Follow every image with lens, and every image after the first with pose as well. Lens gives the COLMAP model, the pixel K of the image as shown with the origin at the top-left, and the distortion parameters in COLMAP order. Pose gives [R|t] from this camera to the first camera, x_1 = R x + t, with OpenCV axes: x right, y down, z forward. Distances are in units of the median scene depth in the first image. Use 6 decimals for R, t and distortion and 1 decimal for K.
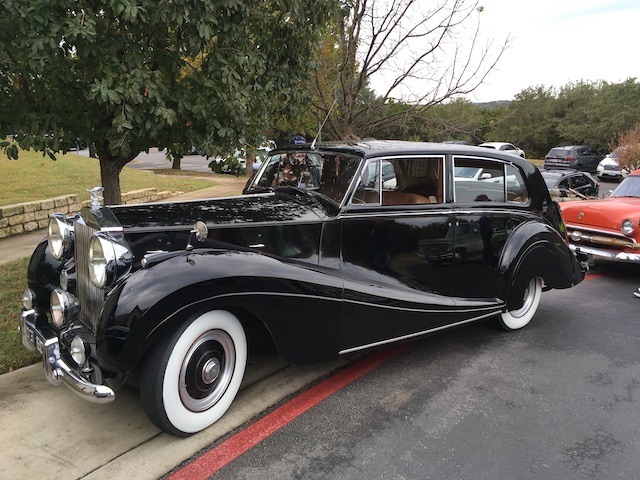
lens RADIAL K [[538.6, 0, 320.0], [0, 538.6, 240.2], [0, 0, 1]] dist [0.013248, -0.000712]
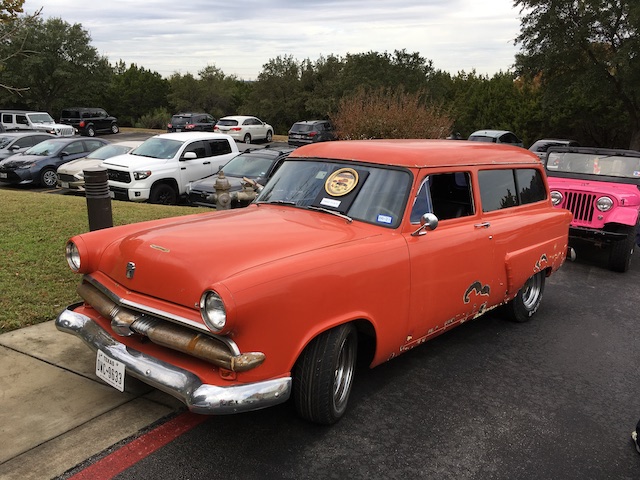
lens RADIAL K [[538.6, 0, 320.0], [0, 538.6, 239.8], [0, 0, 1]] dist [0.013248, -0.000712]
pose [[0.923909, -0.071686, 0.375836, 0.117602], [0.056779, 0.997103, 0.050606, -0.019560], [-0.378375, -0.025415, 0.925303, 0.152375]]
